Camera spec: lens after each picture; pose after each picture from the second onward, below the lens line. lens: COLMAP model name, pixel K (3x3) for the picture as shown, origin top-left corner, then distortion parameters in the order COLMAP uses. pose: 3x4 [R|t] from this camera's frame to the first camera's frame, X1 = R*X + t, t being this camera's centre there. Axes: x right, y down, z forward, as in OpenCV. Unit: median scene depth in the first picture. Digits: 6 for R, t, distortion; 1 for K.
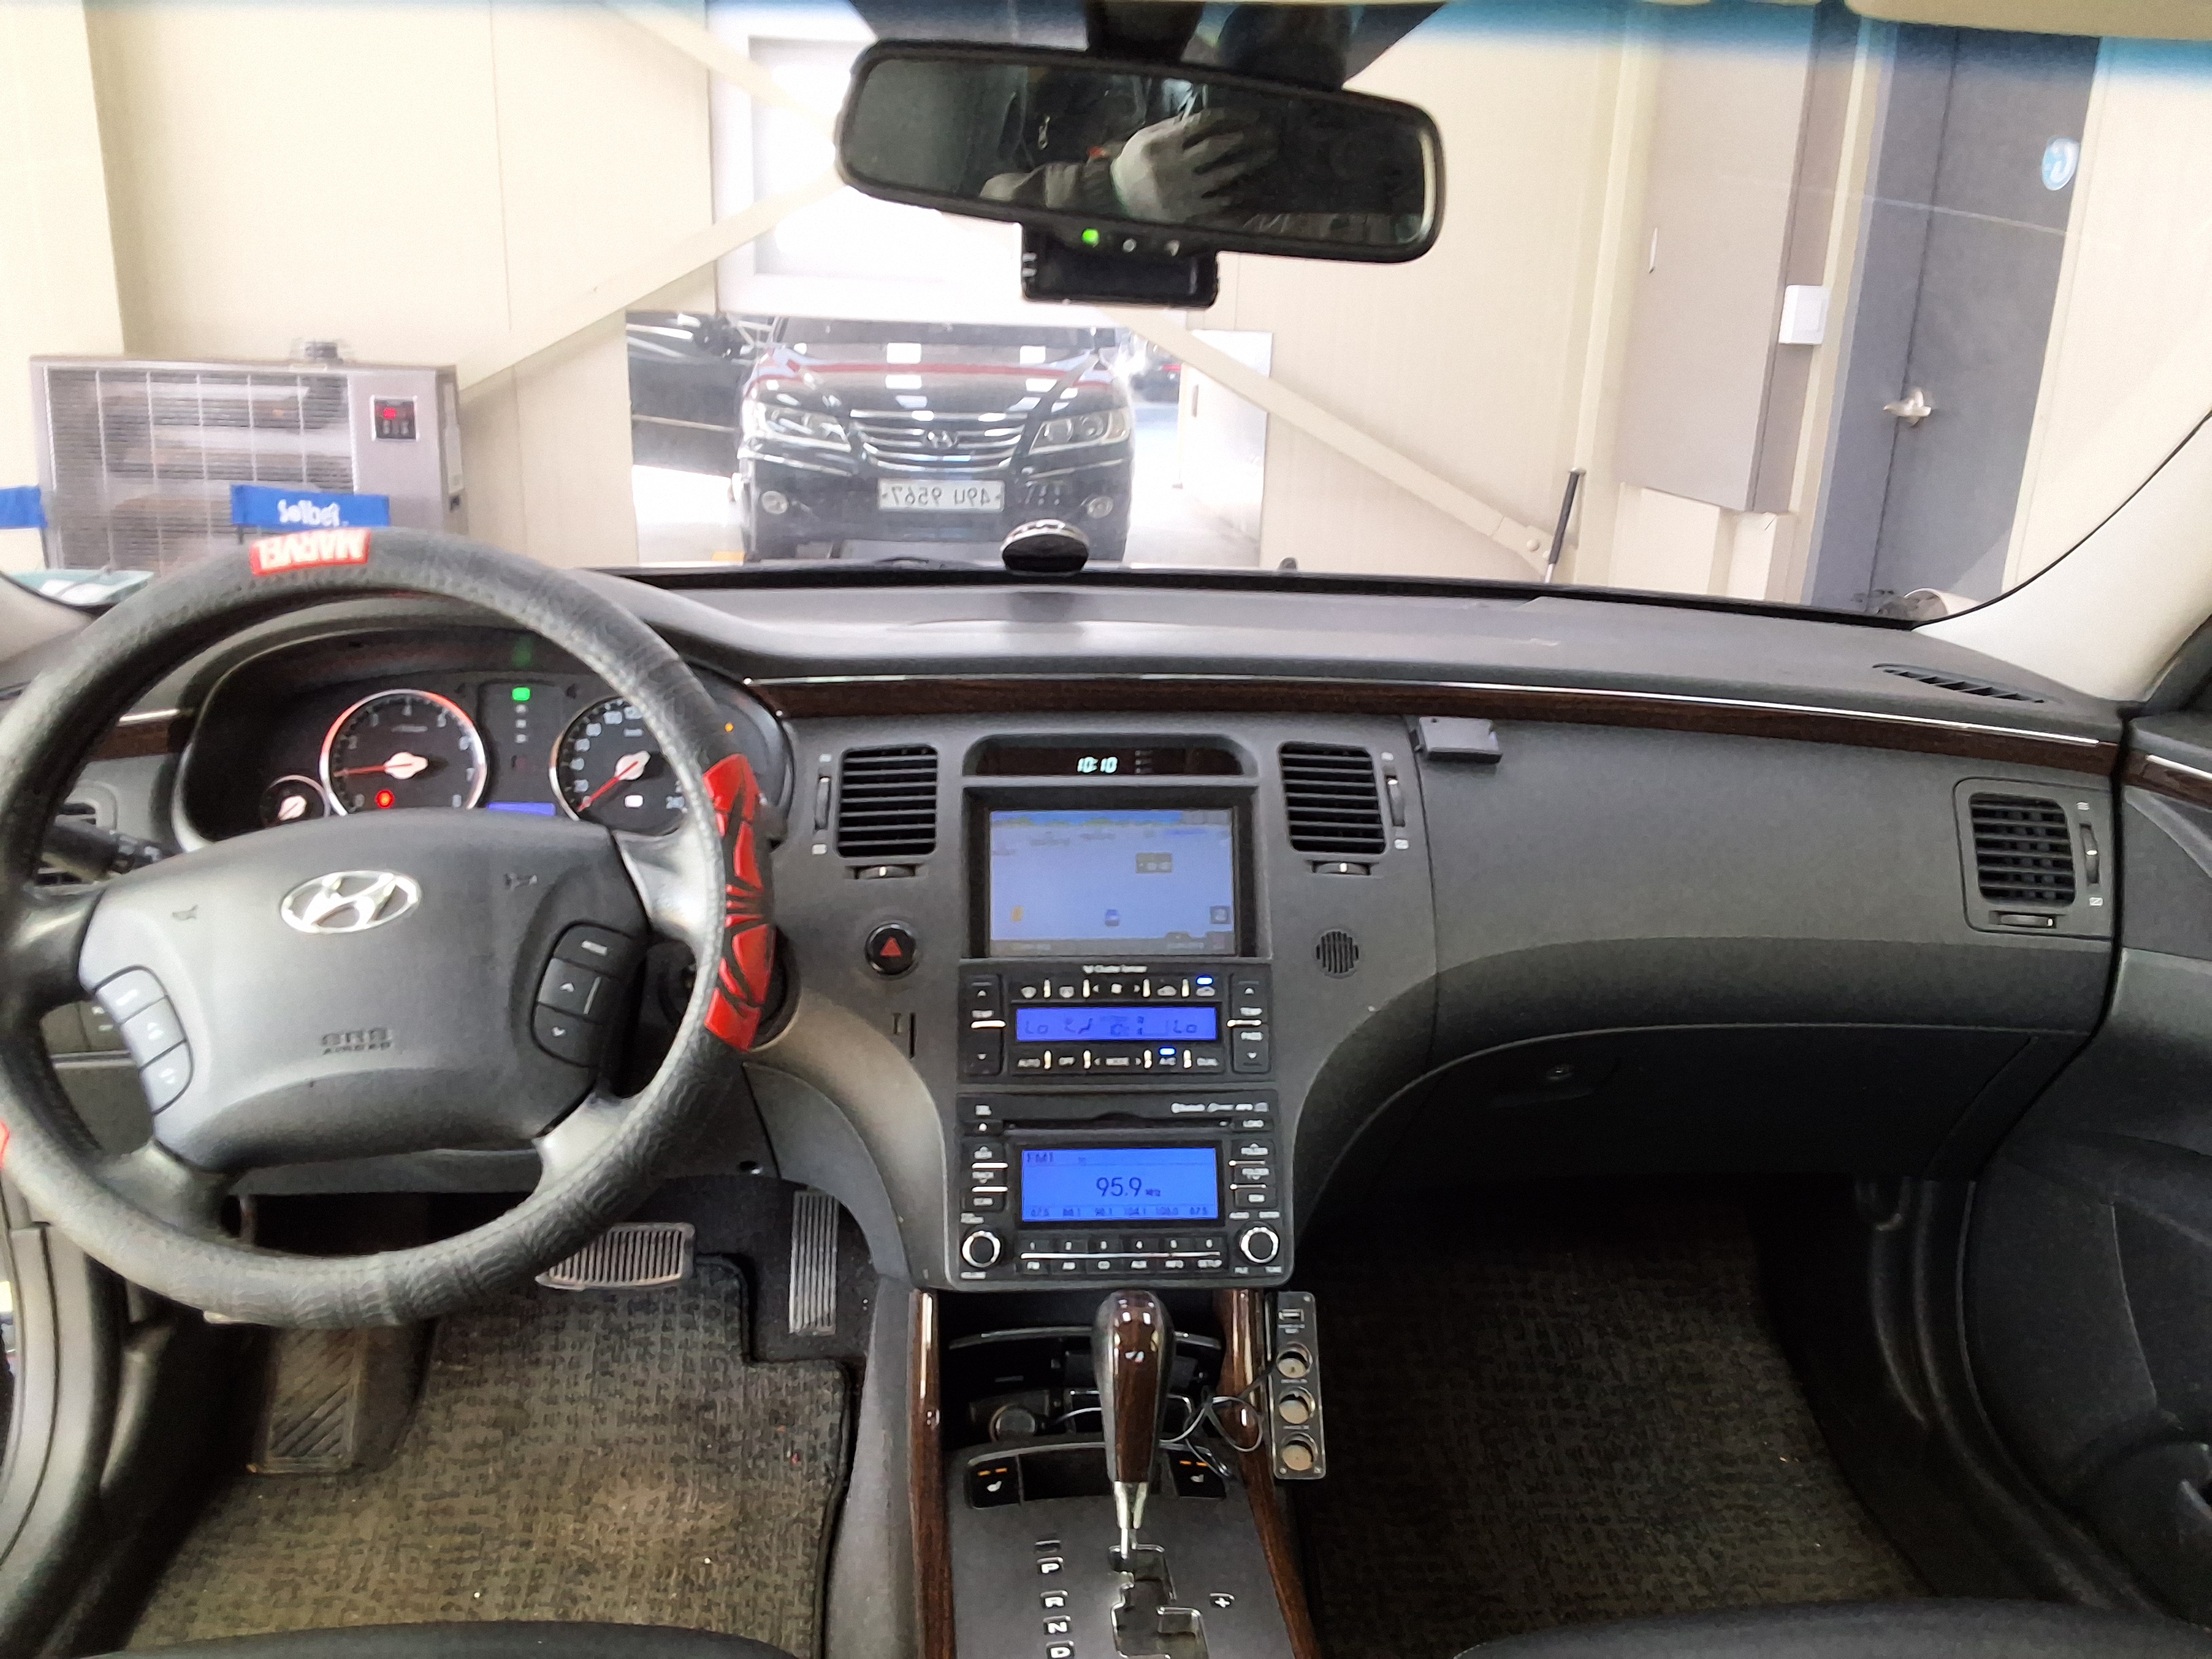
lens RADIAL K [[1751.9, 0, 1105.0], [0, 1751.9, 790.5], [0, 0, 1]] dist [0.128614, -0.000095]
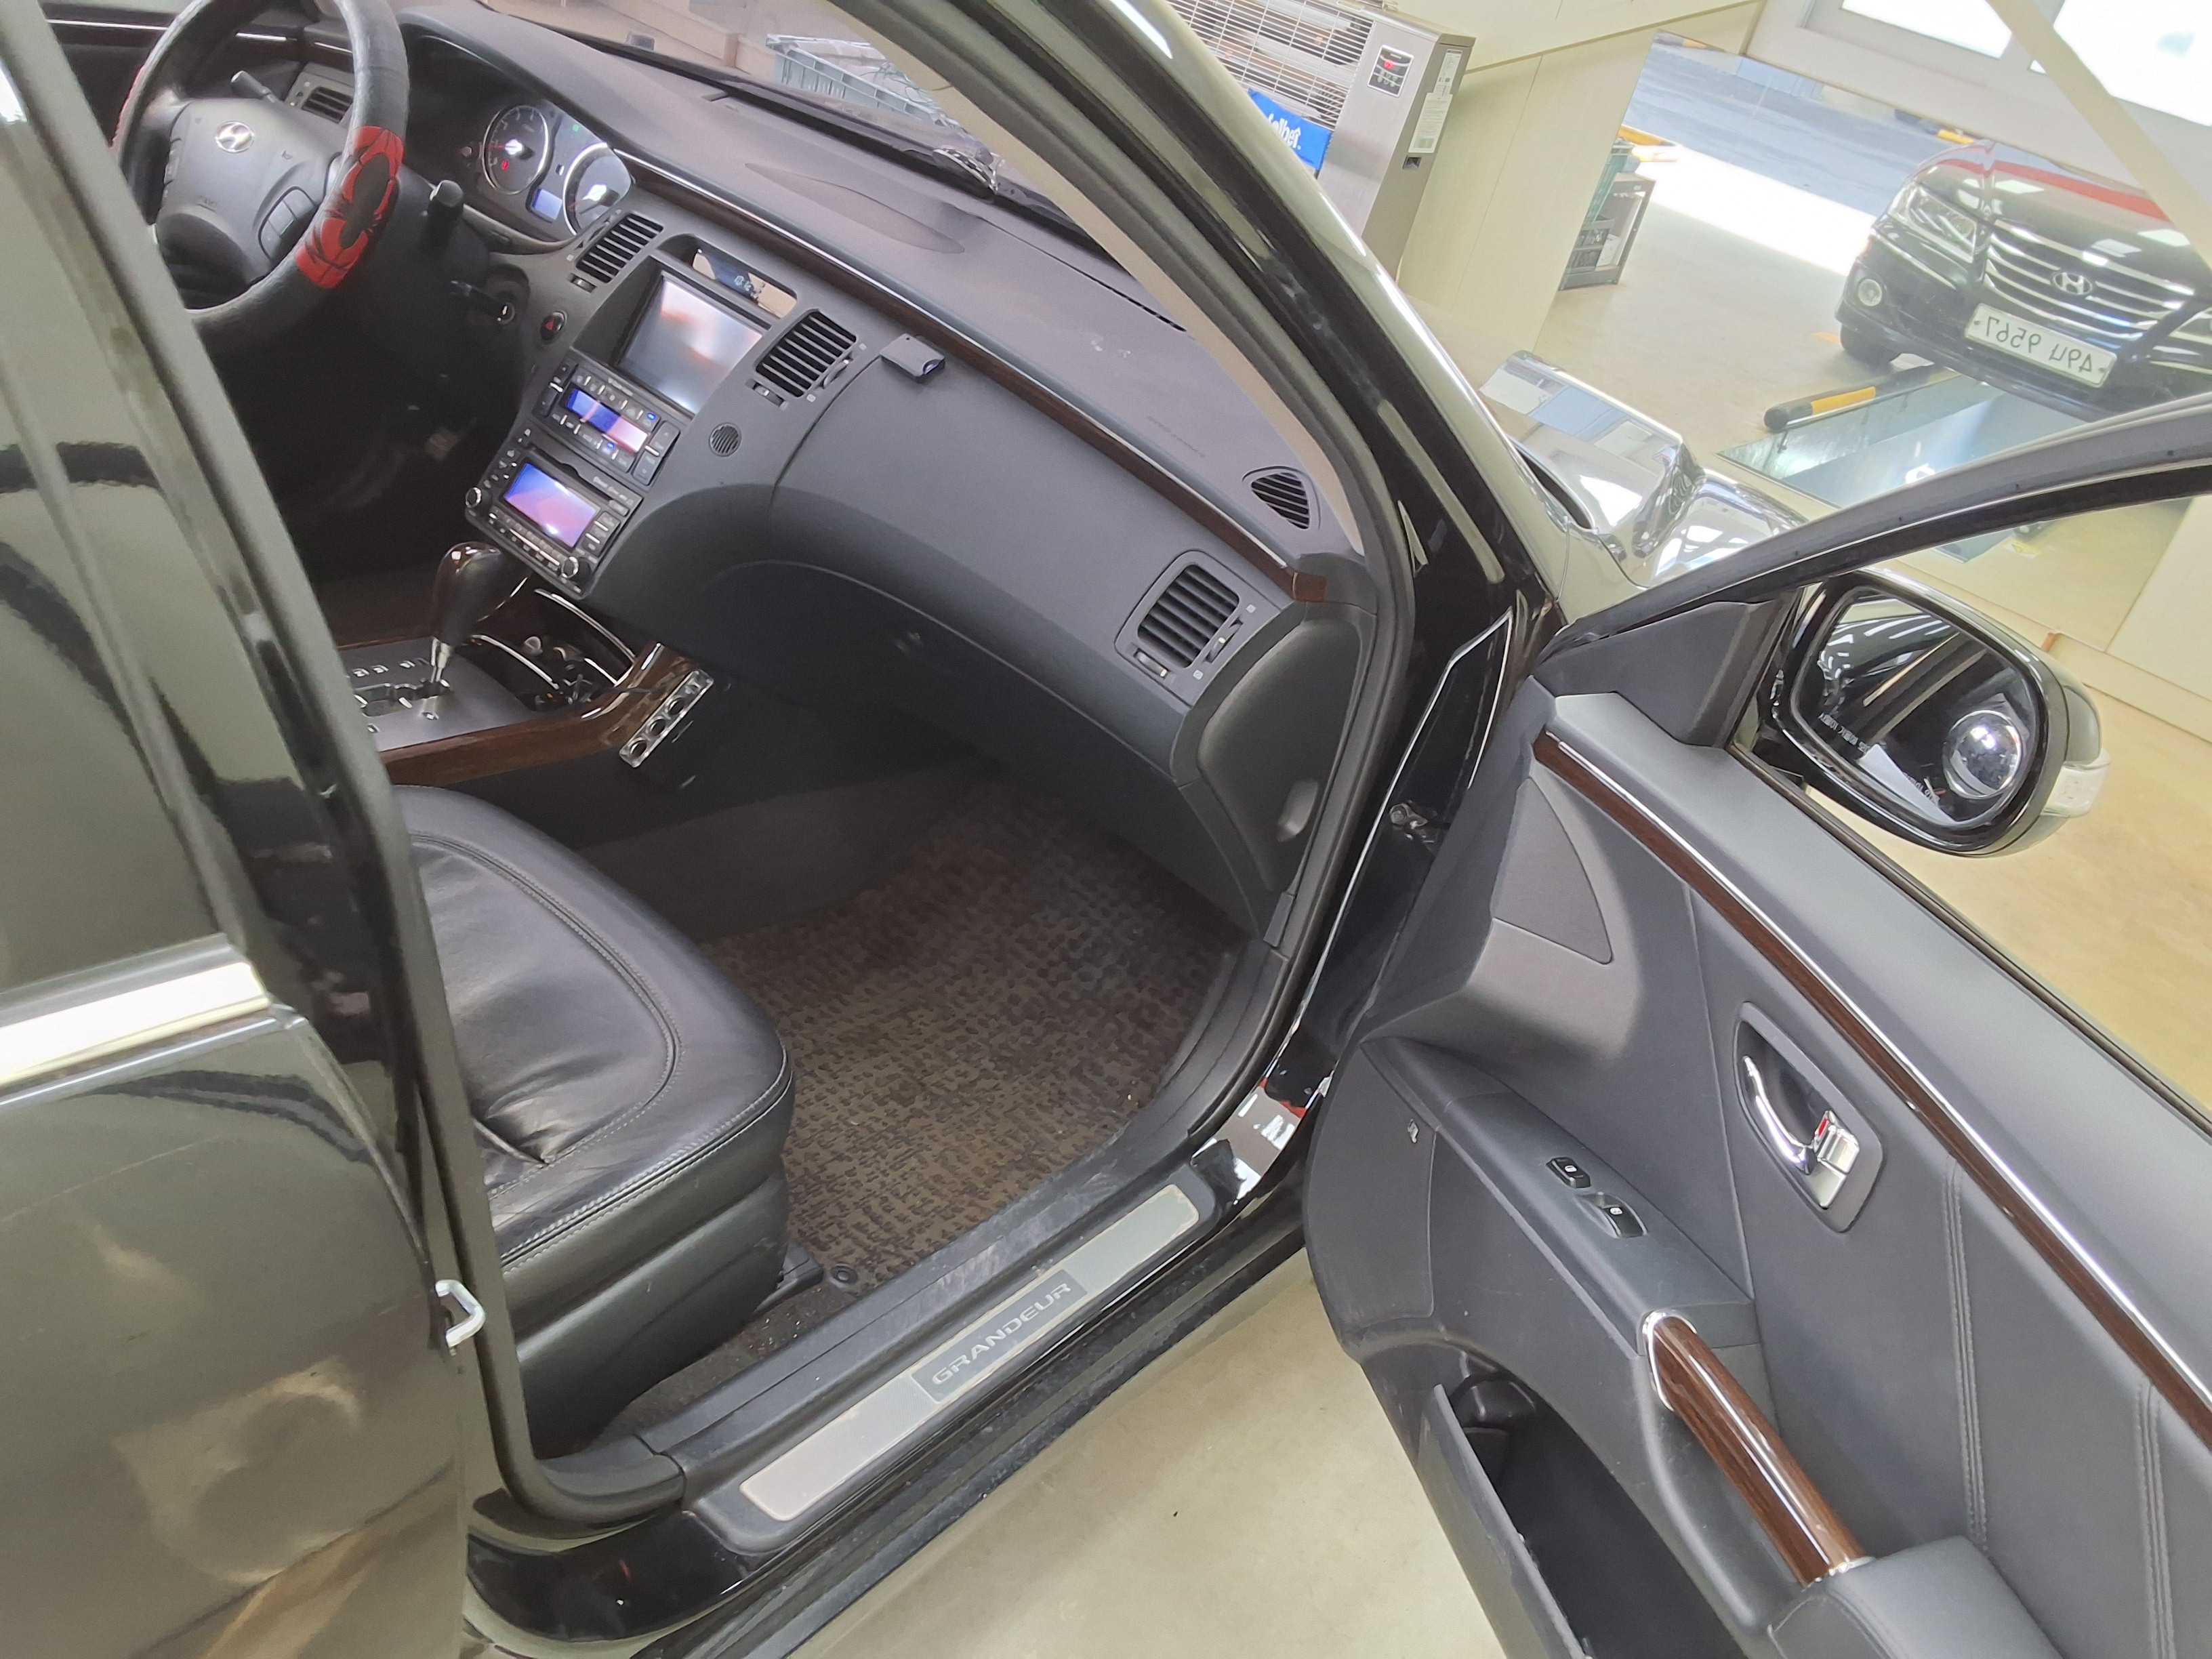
lens RADIAL K [[1828.1, 0, 1106.0], [0, 1828.1, 829.5], [0, 0, 1]] dist [0.038948, -0.004071]
pose [[0.682799, 0.491578, -0.540497, 0.333868], [-0.405509, 0.870369, 0.279322, -0.044956], [0.607740, 0.028456, 0.793626, 0.000179]]
